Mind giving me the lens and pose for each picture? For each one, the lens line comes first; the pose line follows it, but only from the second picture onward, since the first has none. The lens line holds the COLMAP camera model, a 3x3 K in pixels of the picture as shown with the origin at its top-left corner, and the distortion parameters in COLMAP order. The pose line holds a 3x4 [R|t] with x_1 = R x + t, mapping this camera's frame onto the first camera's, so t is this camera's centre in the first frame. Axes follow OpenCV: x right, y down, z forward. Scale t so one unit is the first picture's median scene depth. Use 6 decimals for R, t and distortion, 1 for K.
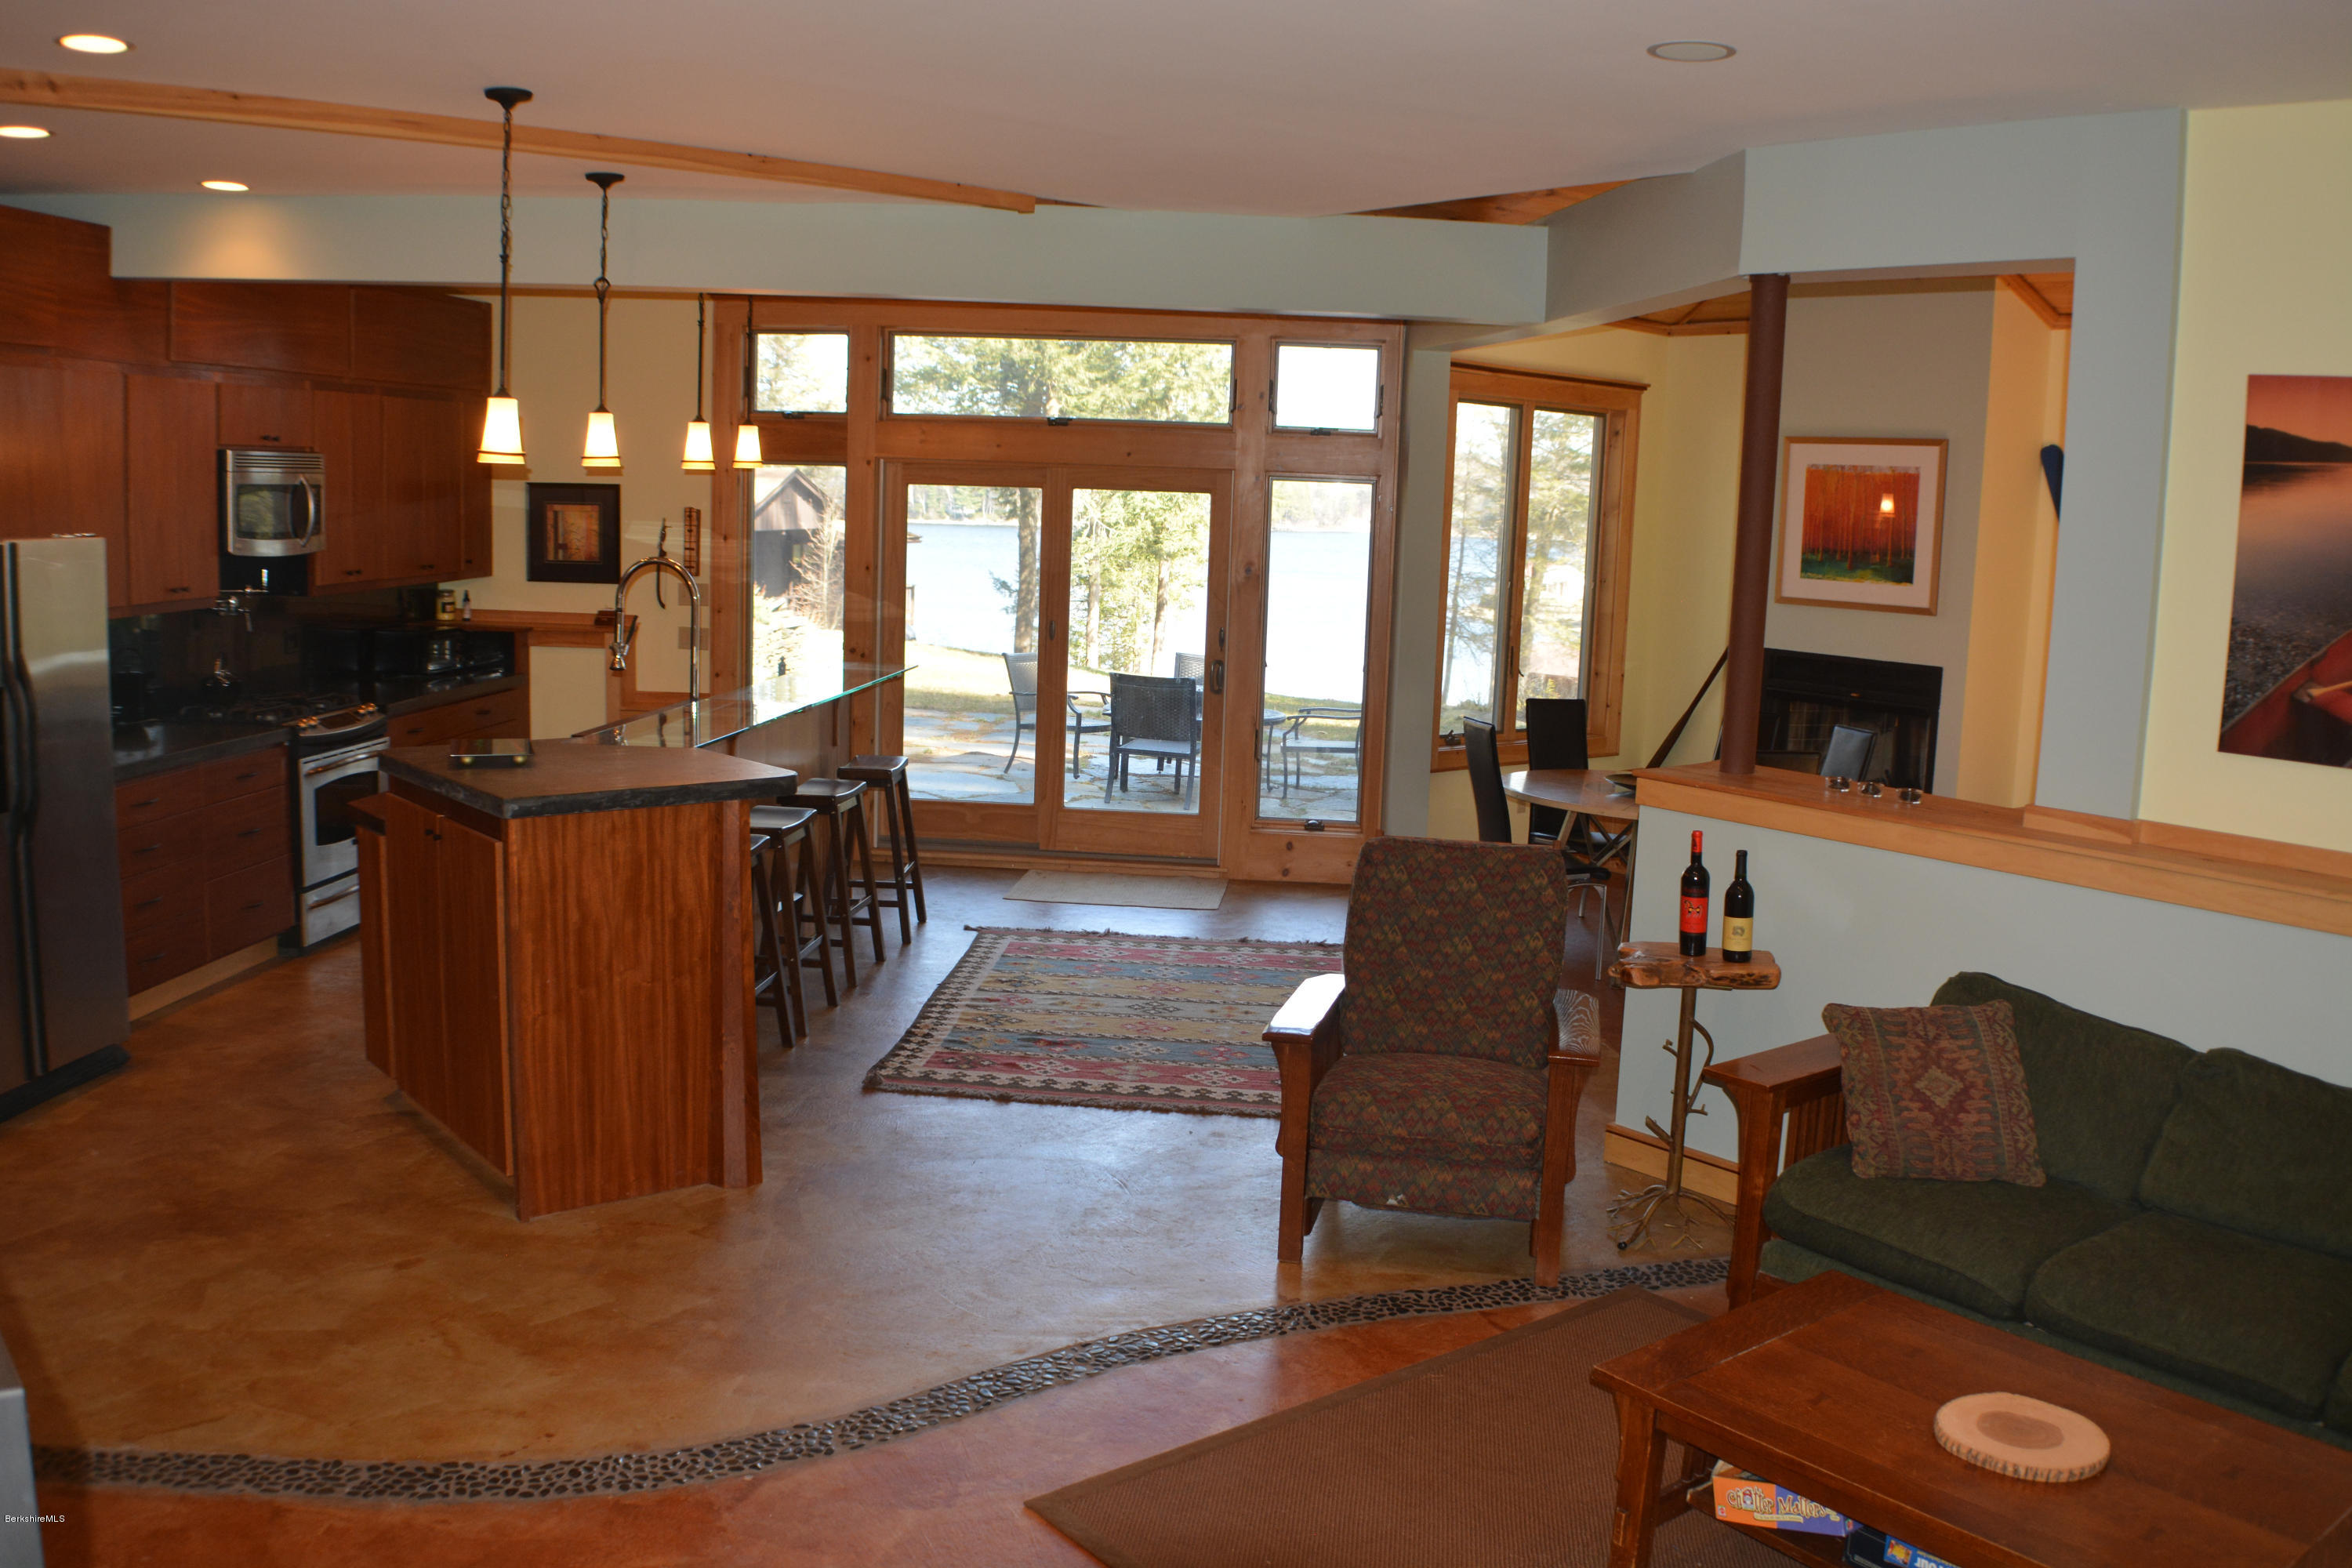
lens RADIAL K [[1985.1, 0, 1176.0], [0, 1985.1, 784.0], [0, 0, 1]] dist [-0.154135, 0.009161]
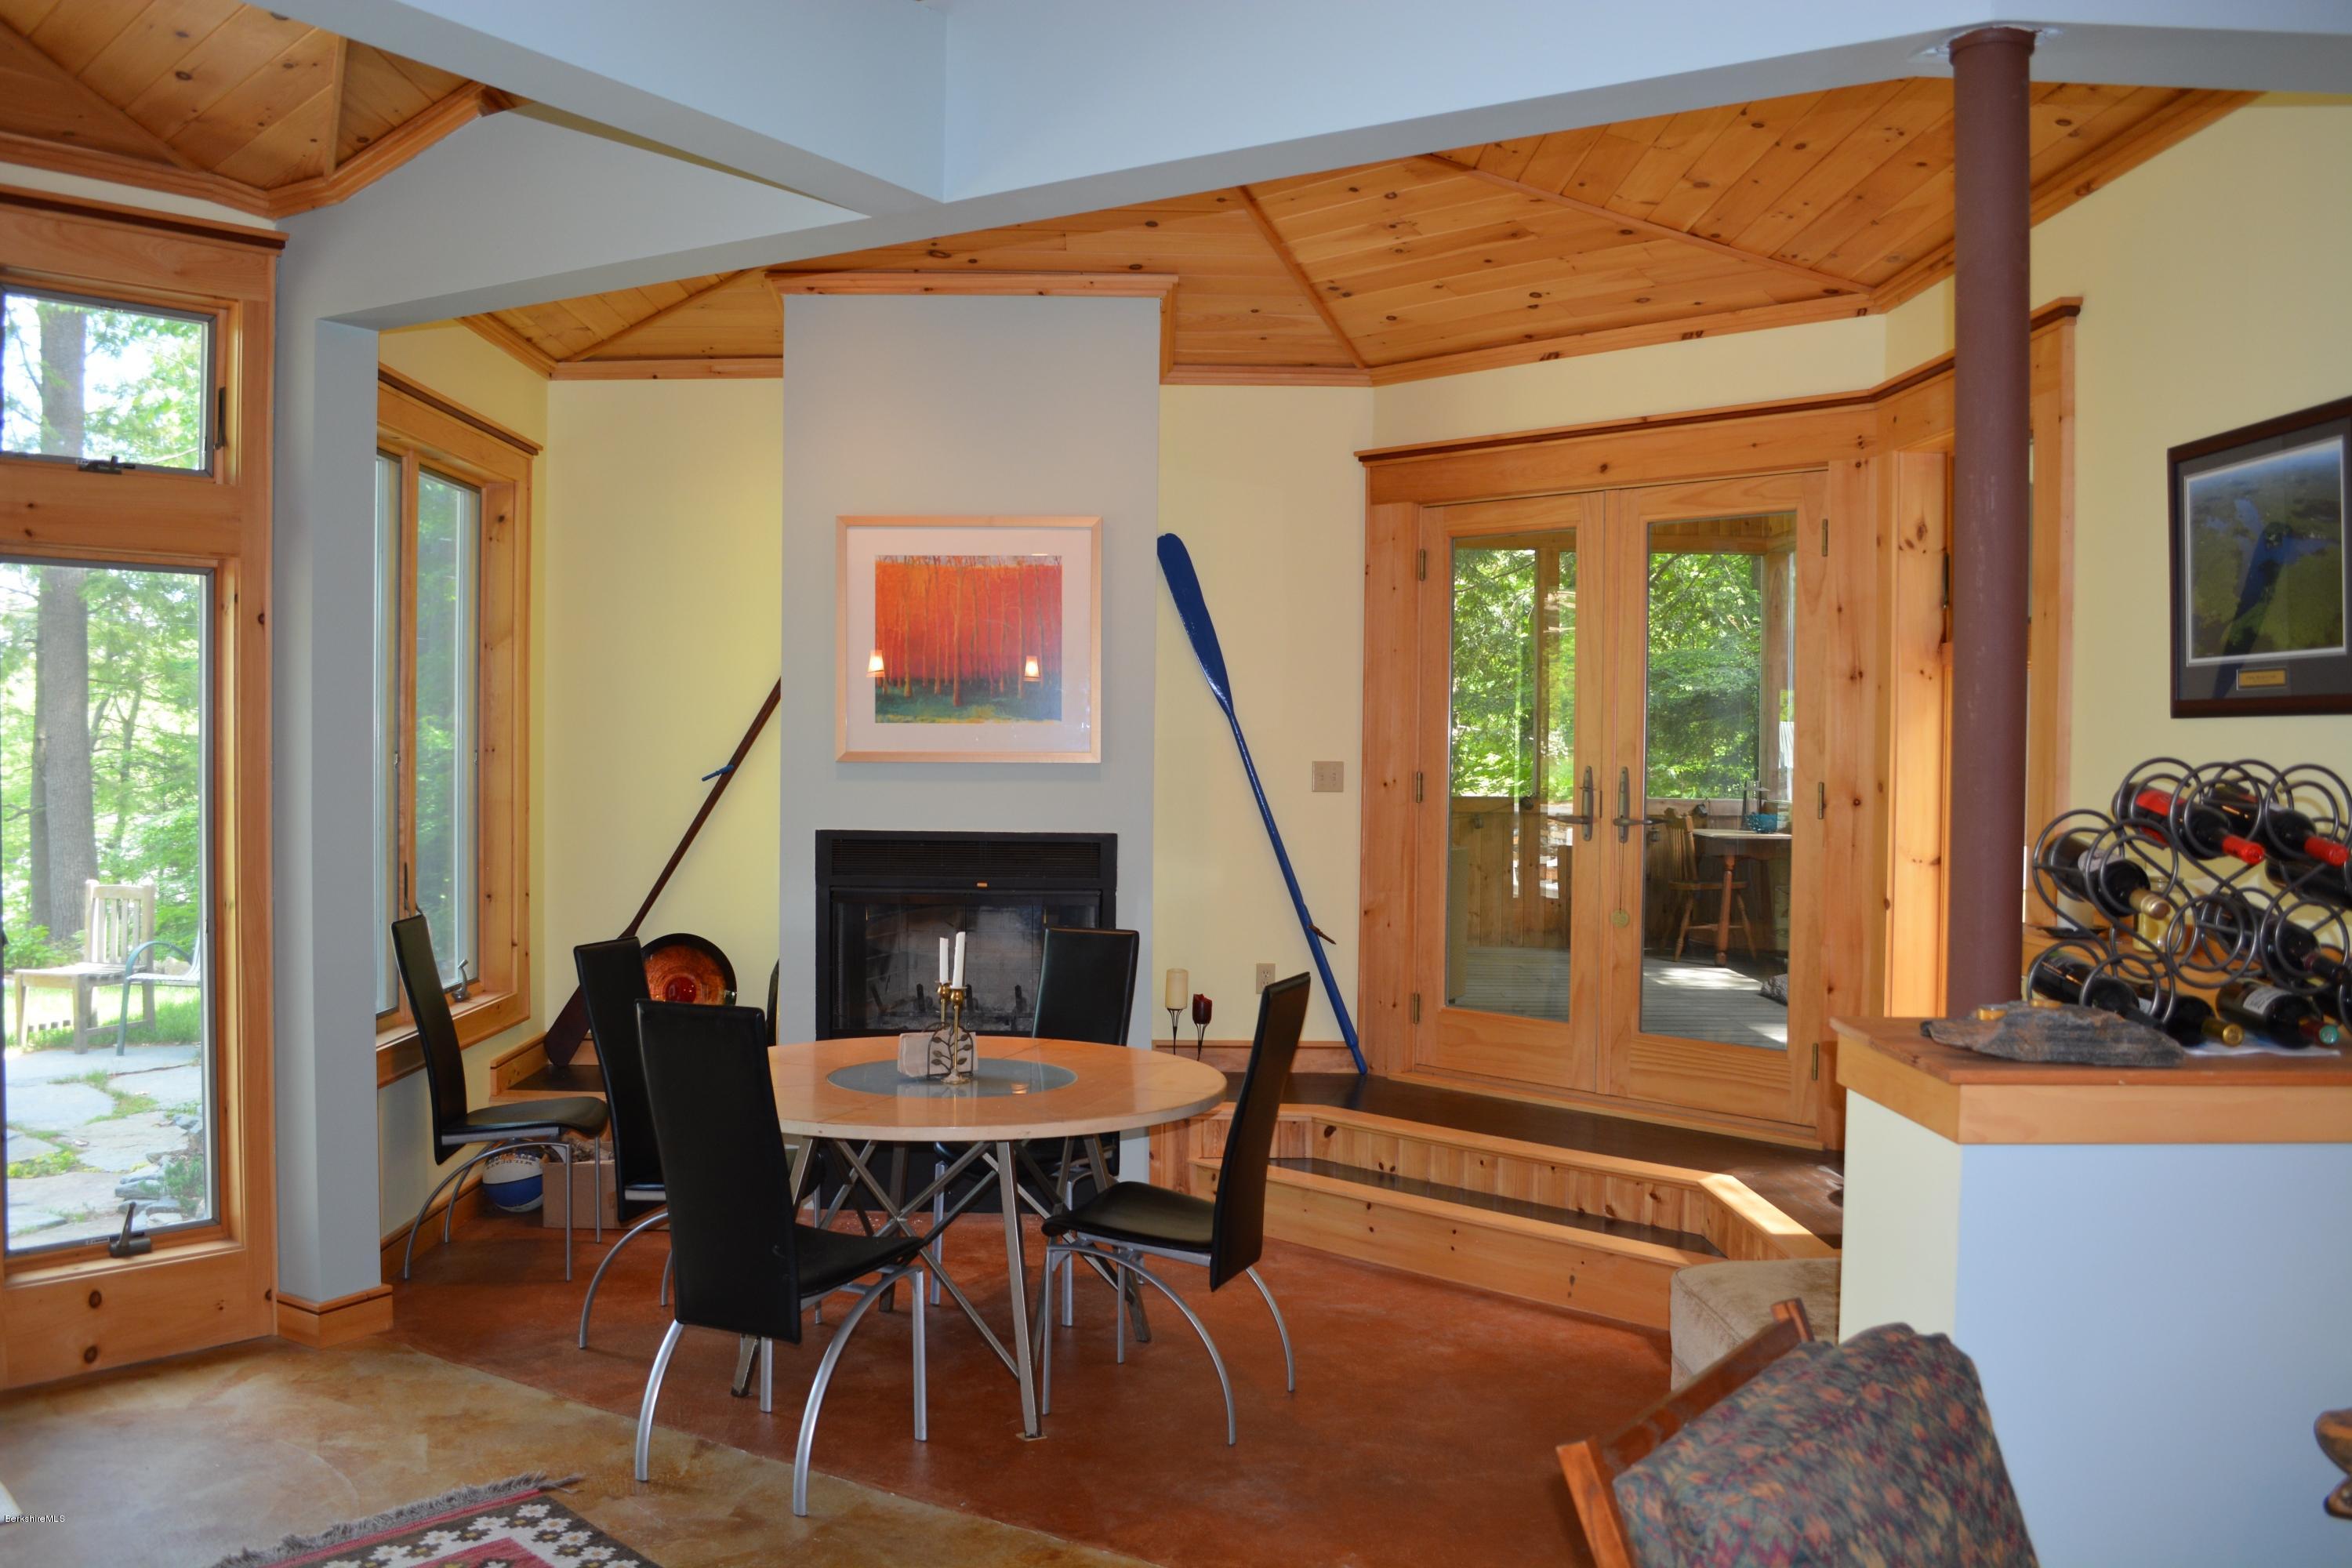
lens RADIAL K [[1850.0, 0, 1176.0], [0, 1850.0, 784.0], [0, 0, 1]] dist [-0.074094, 0.001862]
pose [[0.630648, -0.049123, 0.774513, -0.204125], [0.127327, 0.991020, -0.040822, -0.080132], [-0.765552, 0.124360, 0.631240, 0.922386]]
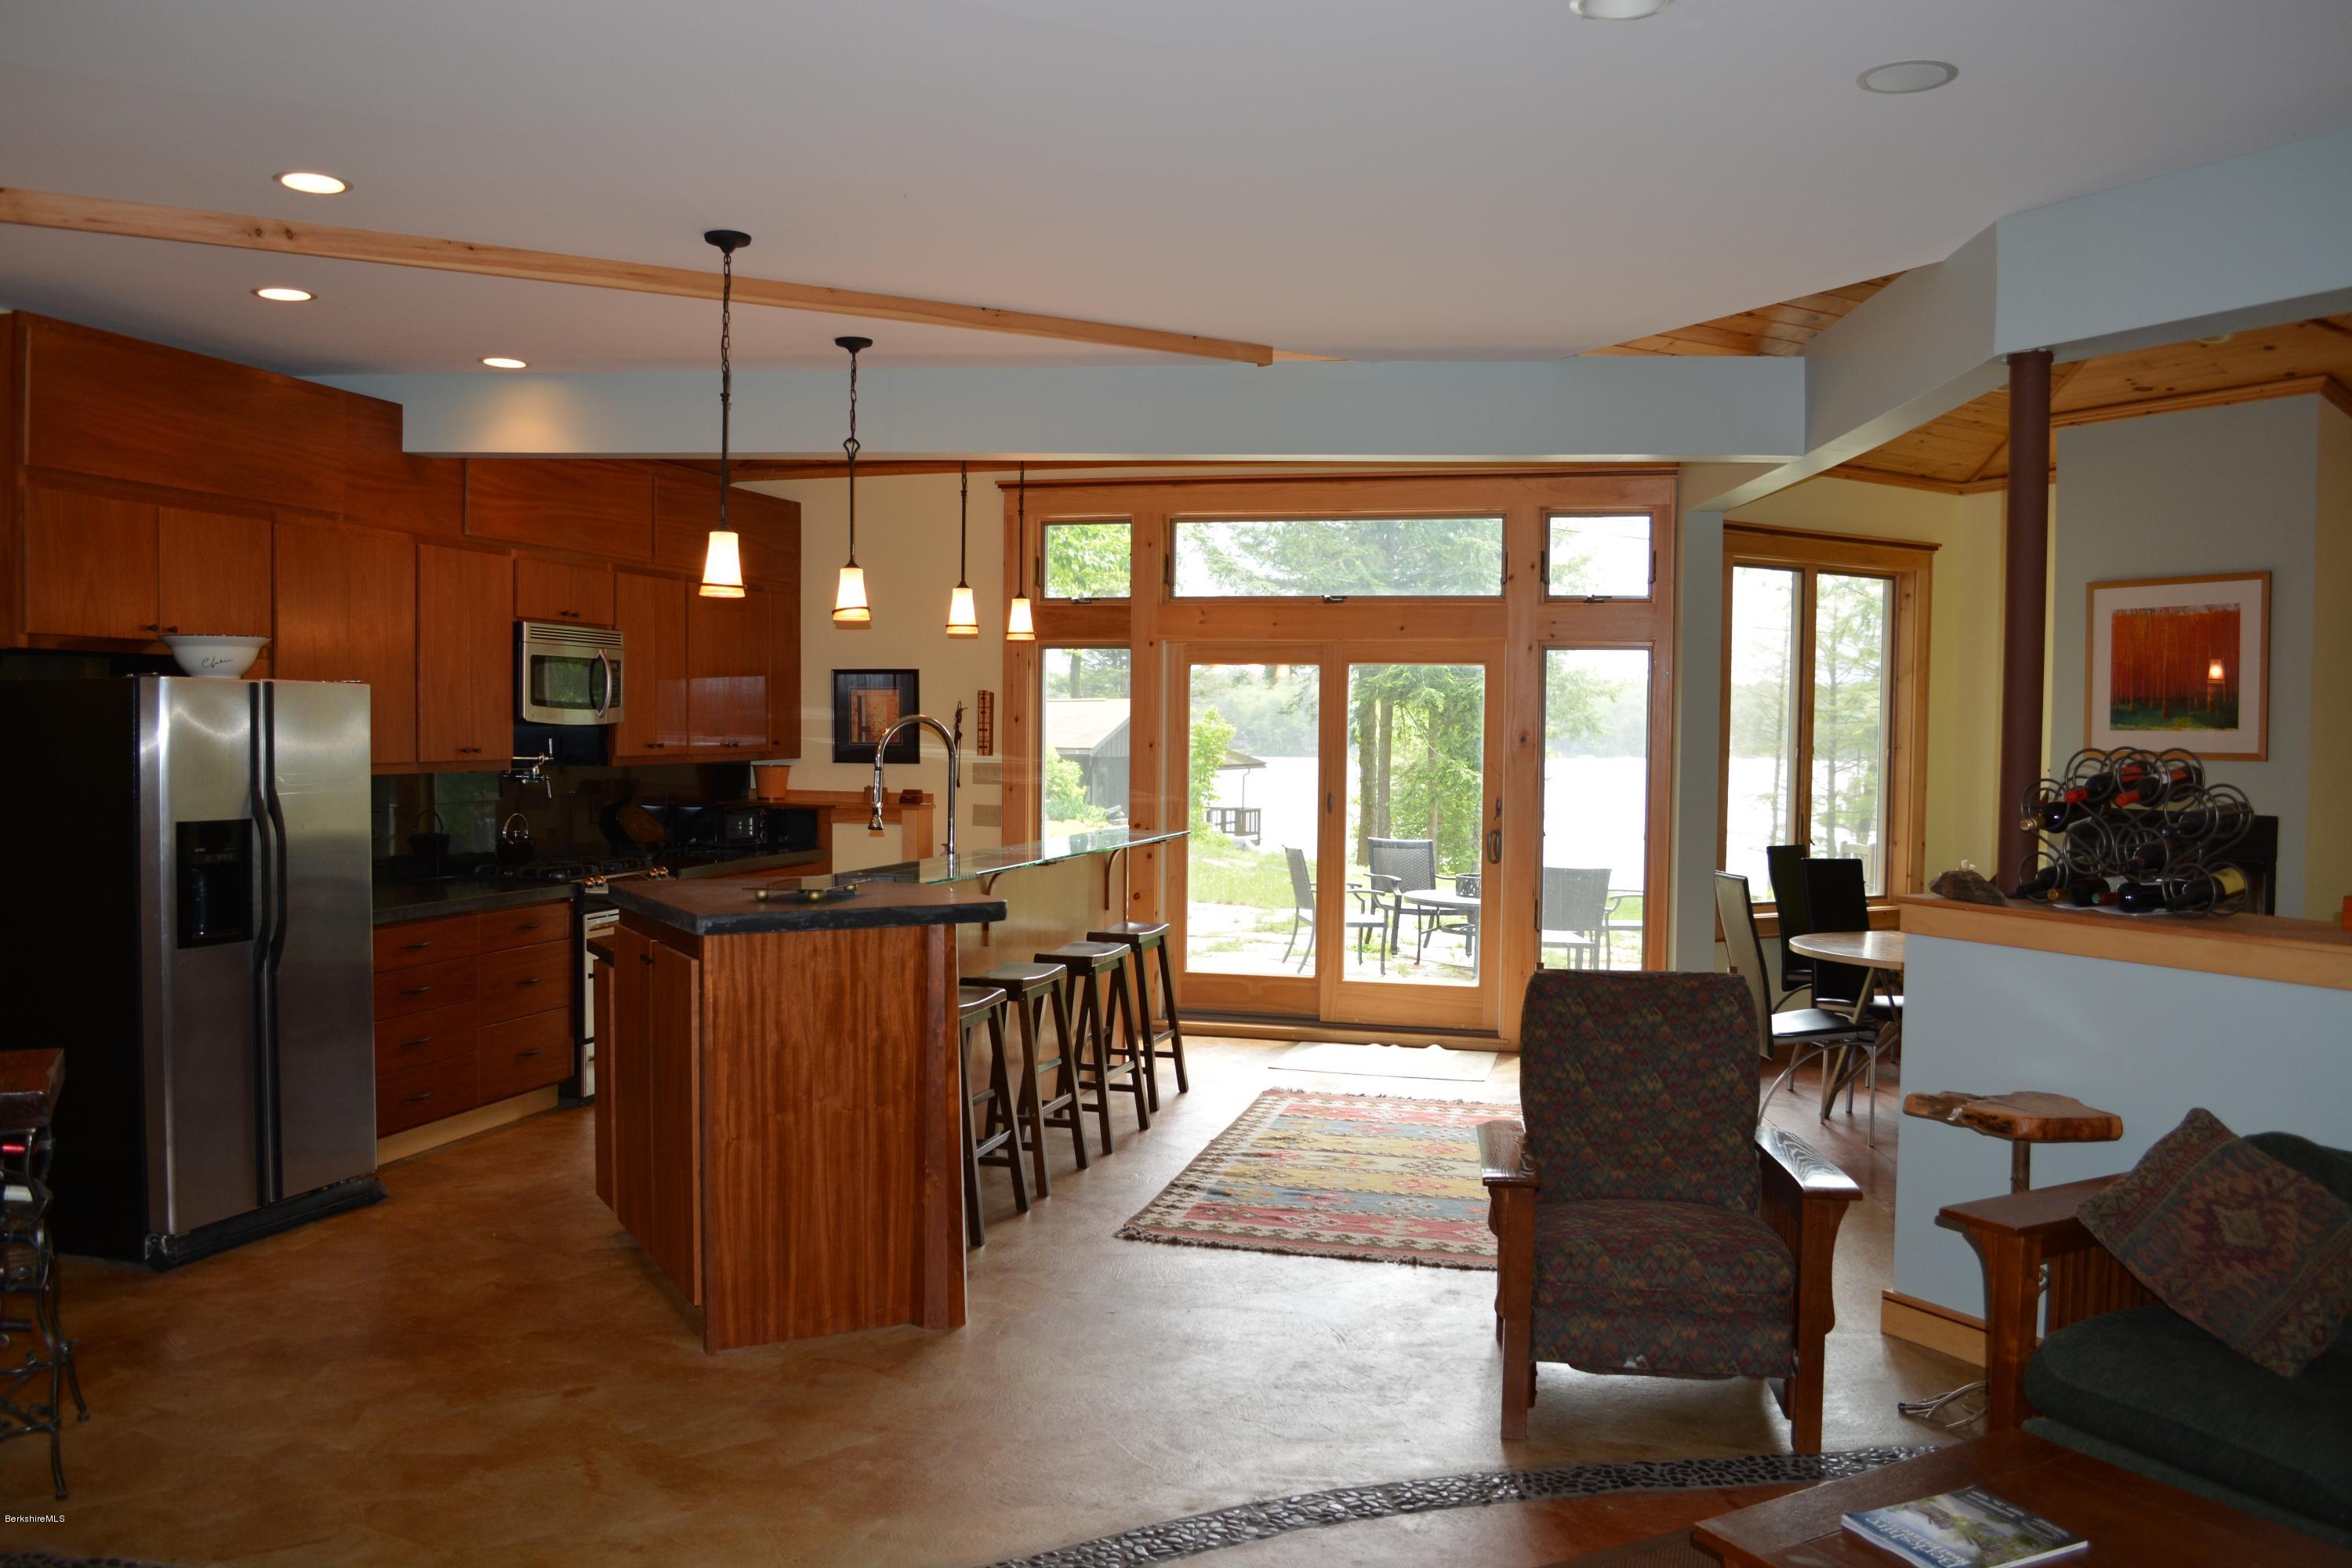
lens RADIAL K [[1850.0, 0, 1176.0], [0, 1850.0, 784.0], [0, 0, 1]] dist [-0.074094, 0.001862]
pose [[0.982739, -0.018099, -0.184111, 0.064234], [-0.003965, 0.992914, -0.118771, 0.047647], [0.184956, 0.117451, 0.975703, 0.109152]]
